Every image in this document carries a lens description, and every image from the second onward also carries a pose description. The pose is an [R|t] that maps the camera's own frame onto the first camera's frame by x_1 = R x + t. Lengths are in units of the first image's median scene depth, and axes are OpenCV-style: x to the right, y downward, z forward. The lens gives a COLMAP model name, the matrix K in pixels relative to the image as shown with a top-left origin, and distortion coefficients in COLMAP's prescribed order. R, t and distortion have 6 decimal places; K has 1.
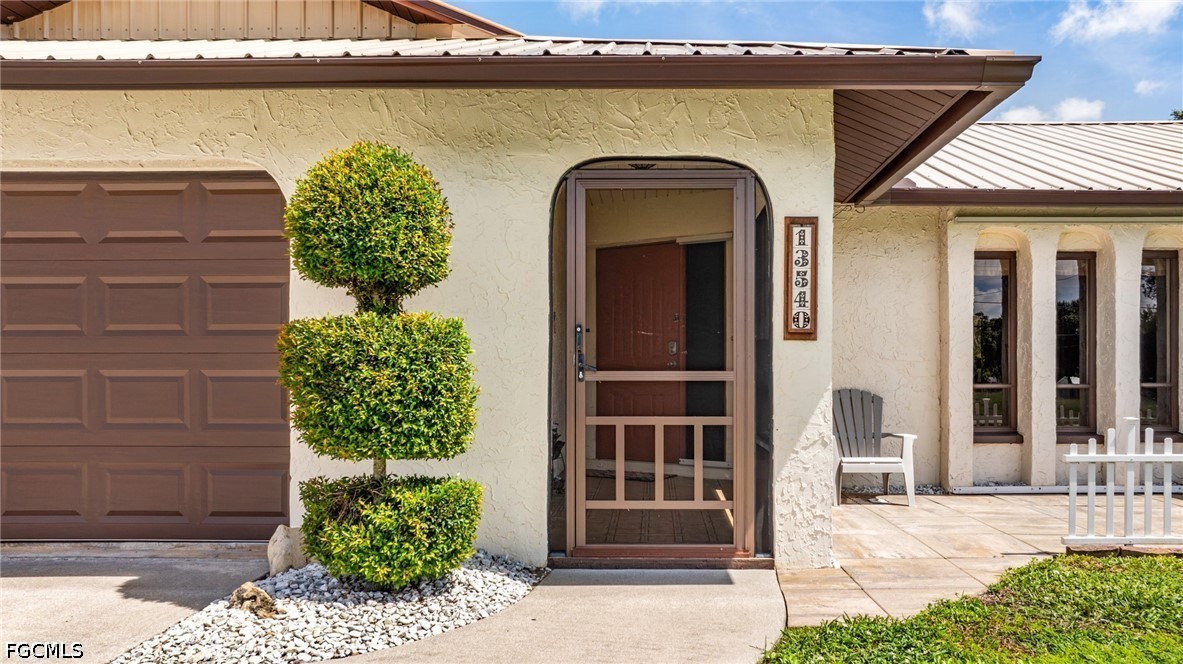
lens RADIAL K [[872.7, 0, 594.8], [0, 872.7, 313.7], [0, 0, 1]] dist [-0.012626, -0.009324]
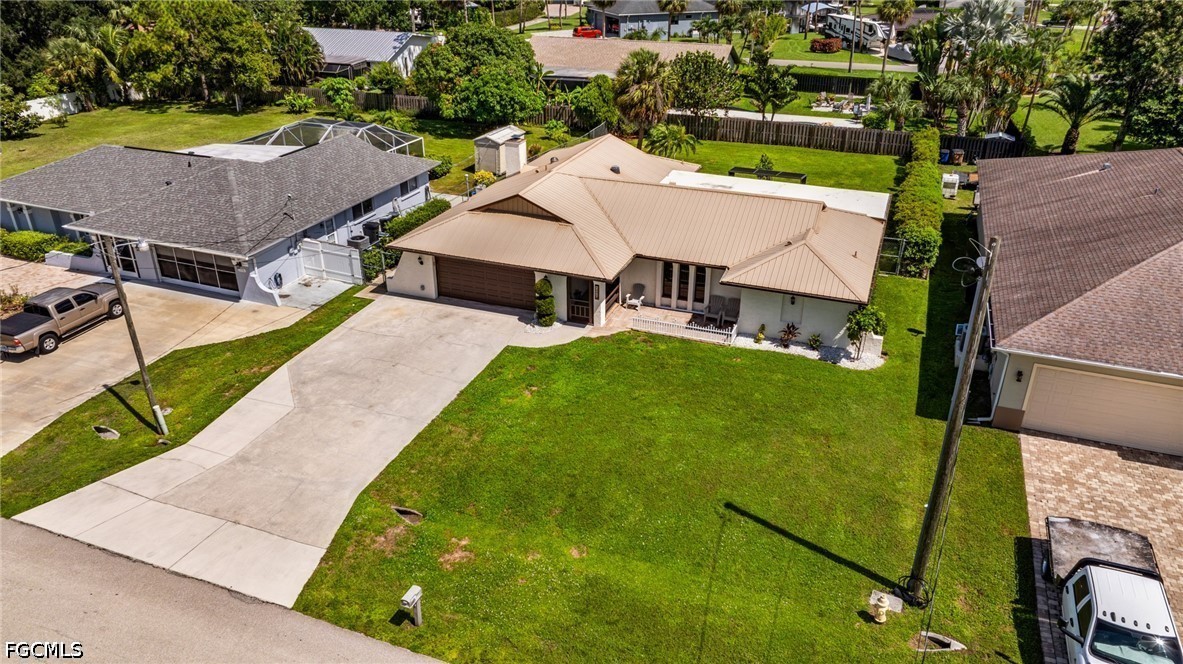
lens RADIAL K [[863.1, 0, 565.4], [0, 863.1, 276.1], [0, 0, 1]] dist [-0.016516, -0.002184]
pose [[0.941280, 0.126937, -0.312855, 2.335779], [0.031494, 0.889581, 0.455690, -3.635778], [0.336154, -0.438786, 0.833347, -5.321206]]
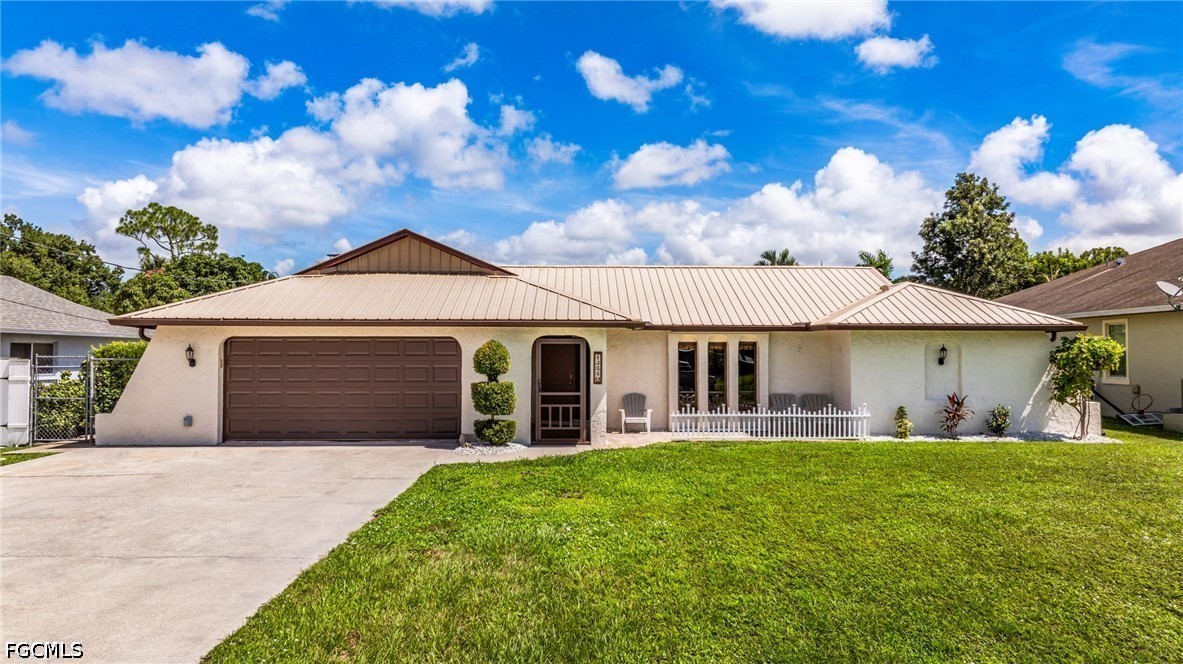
lens RADIAL K [[863.1, 0, 565.4], [0, 863.1, 276.1], [0, 0, 1]] dist [-0.016516, -0.002184]
pose [[0.999234, 0.002797, 0.039039, -0.051357], [-0.001932, 0.999752, -0.022193, -0.351598], [-0.039092, 0.022100, 0.998991, -2.714887]]
